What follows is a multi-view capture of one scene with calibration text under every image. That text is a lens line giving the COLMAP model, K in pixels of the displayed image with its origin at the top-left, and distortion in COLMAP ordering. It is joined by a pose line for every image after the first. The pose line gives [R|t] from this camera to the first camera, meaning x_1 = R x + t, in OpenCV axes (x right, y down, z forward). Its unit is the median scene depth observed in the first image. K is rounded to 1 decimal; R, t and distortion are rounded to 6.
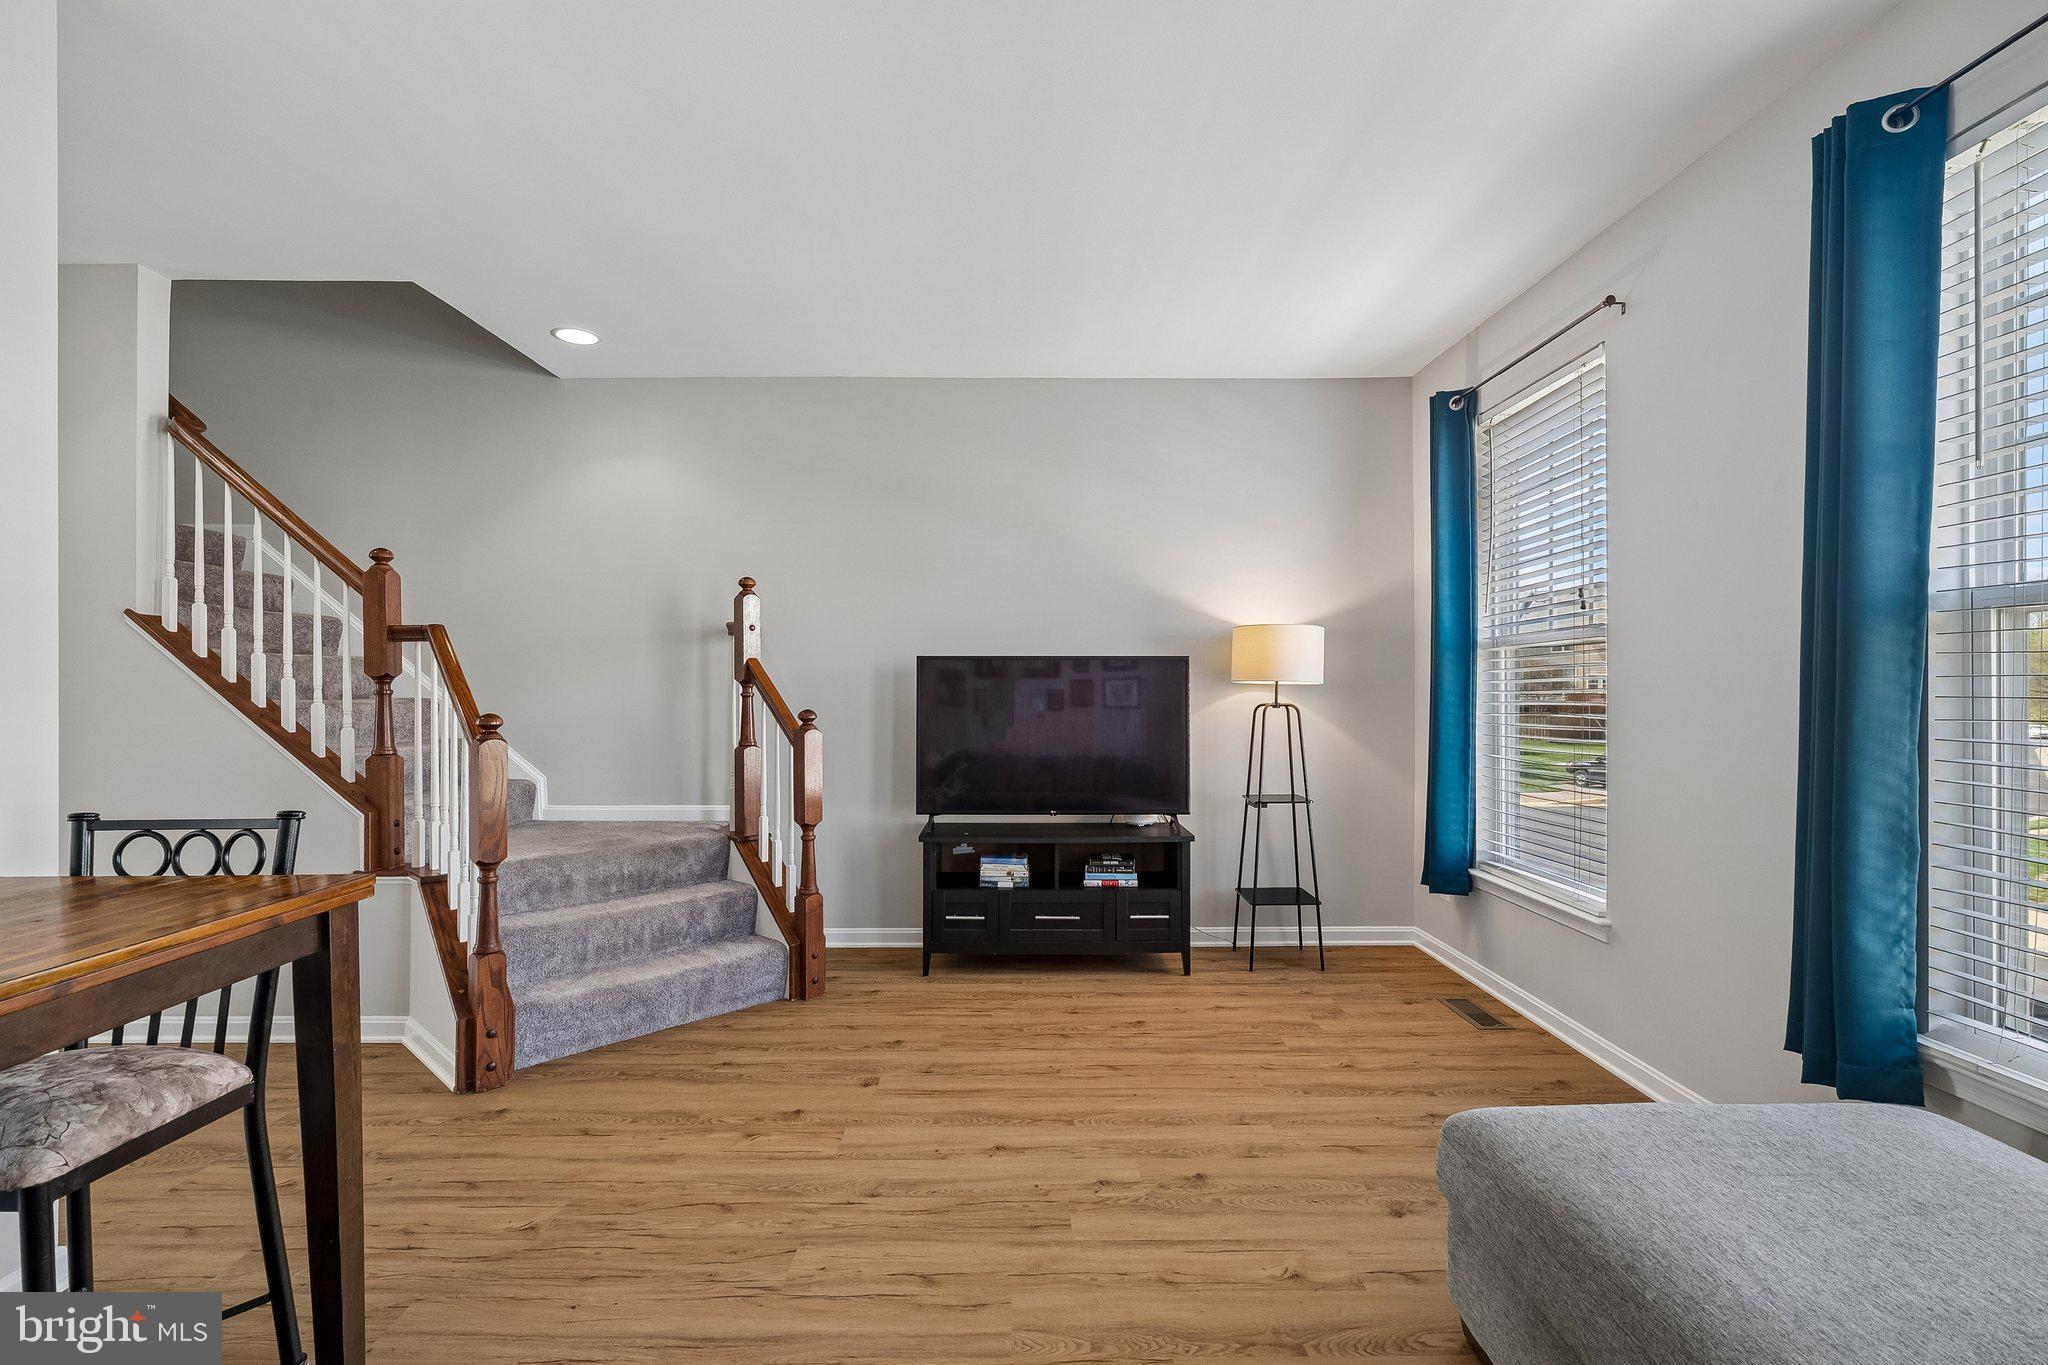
lens RADIAL K [[917.1, 0, 1014.2], [0, 917.1, 686.6], [0, 0, 1]] dist [-0.001560, 0.000123]
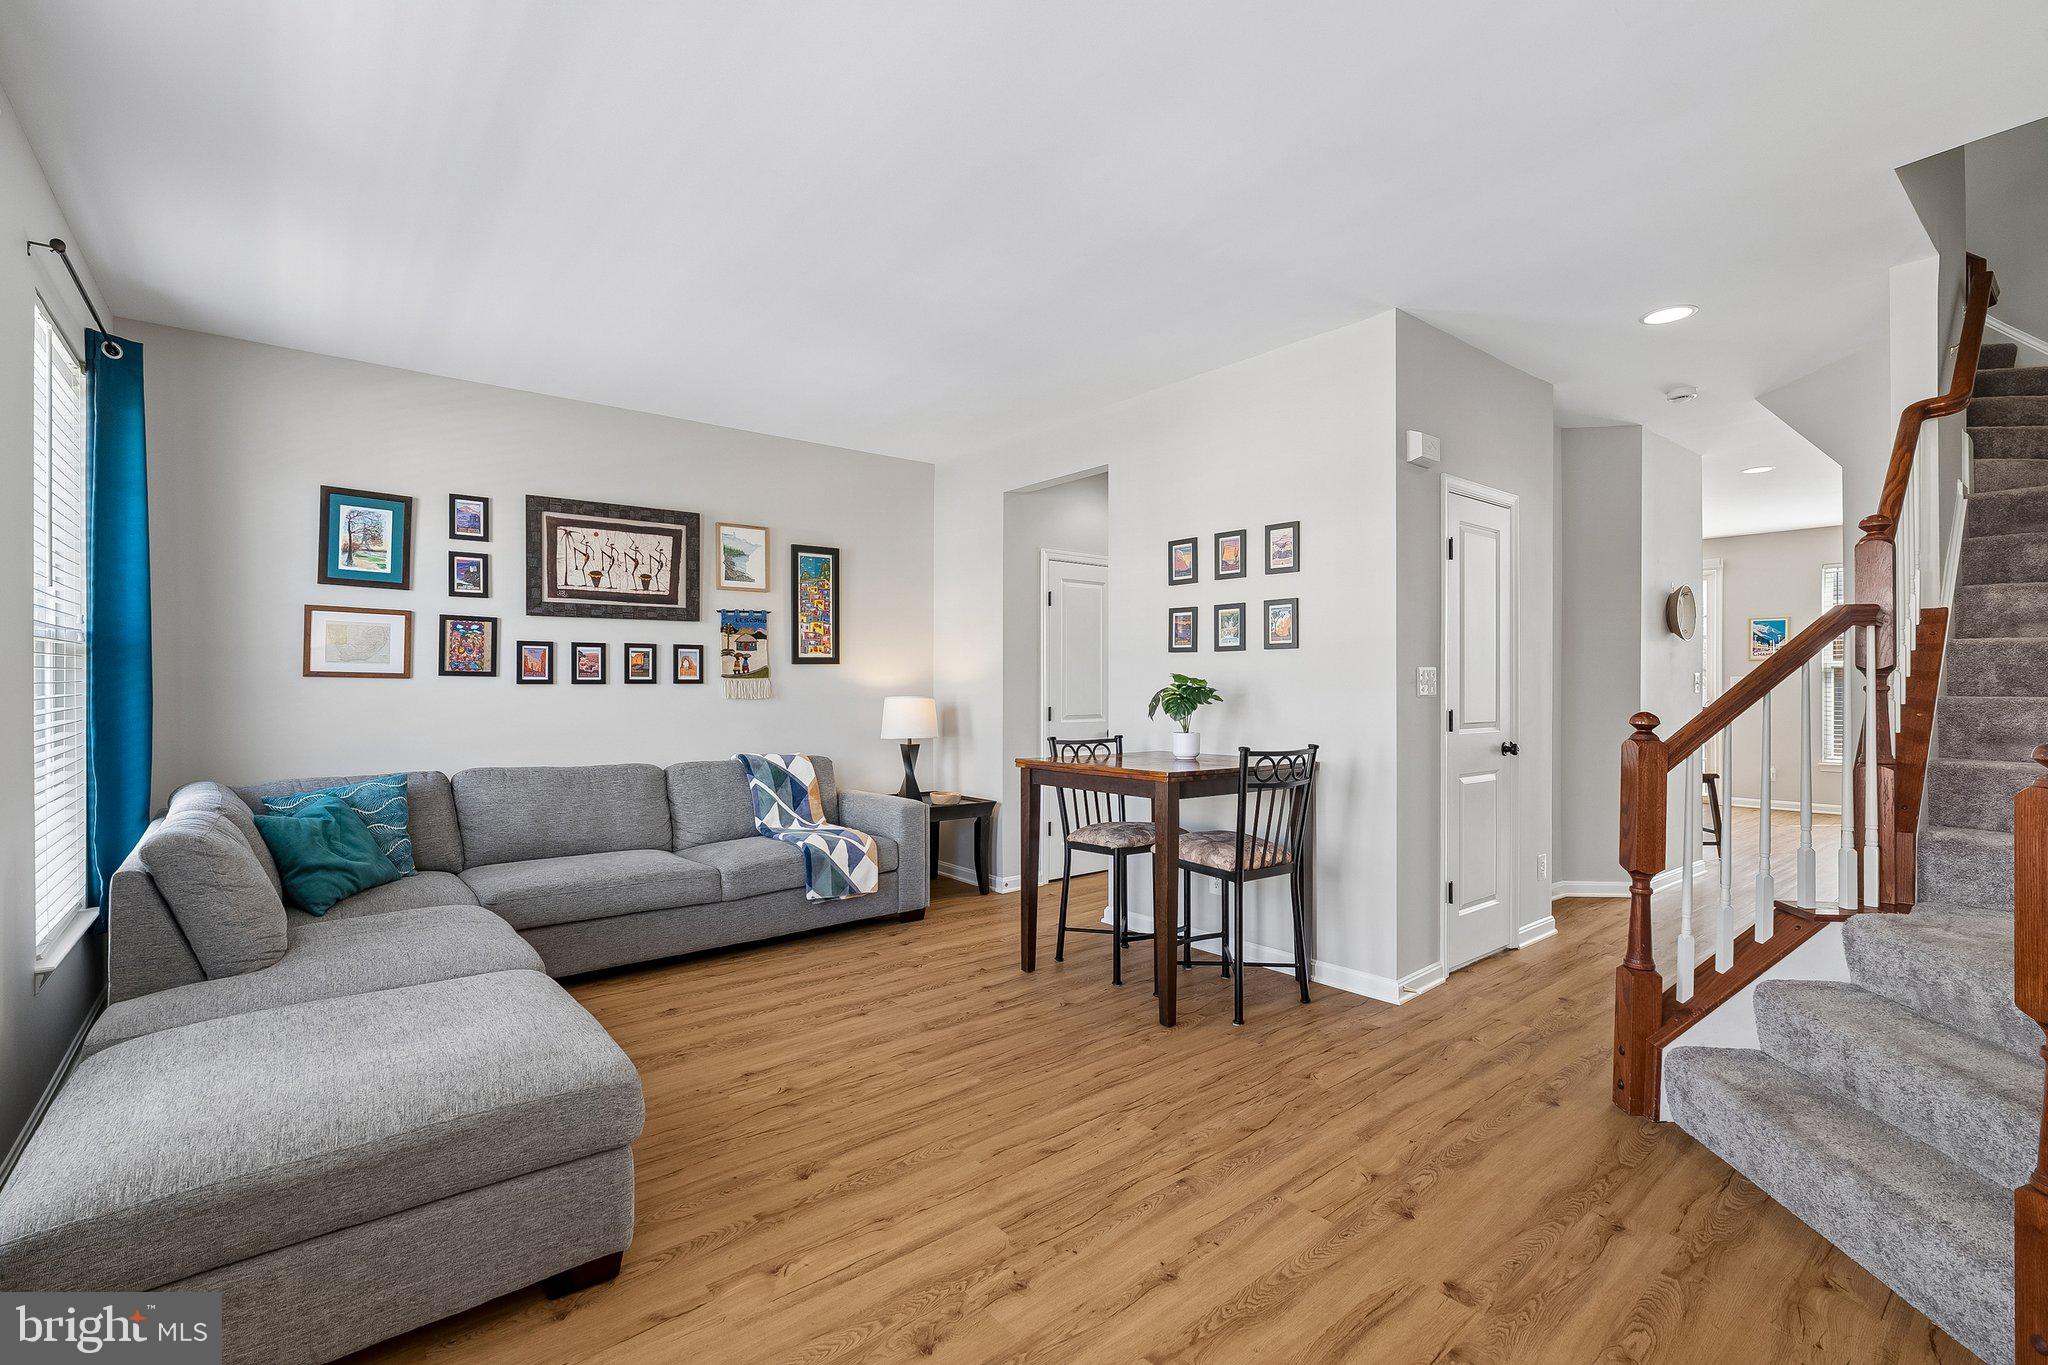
lens RADIAL K [[917.1, 0, 1014.2], [0, 917.1, 686.6], [0, 0, 1]] dist [-0.001560, 0.000123]
pose [[-0.779128, 0.004862, -0.626846, 0.649636], [0.004347, 0.999988, 0.002353, 0.001661], [0.626850, -0.000892, -0.779140, 1.734612]]
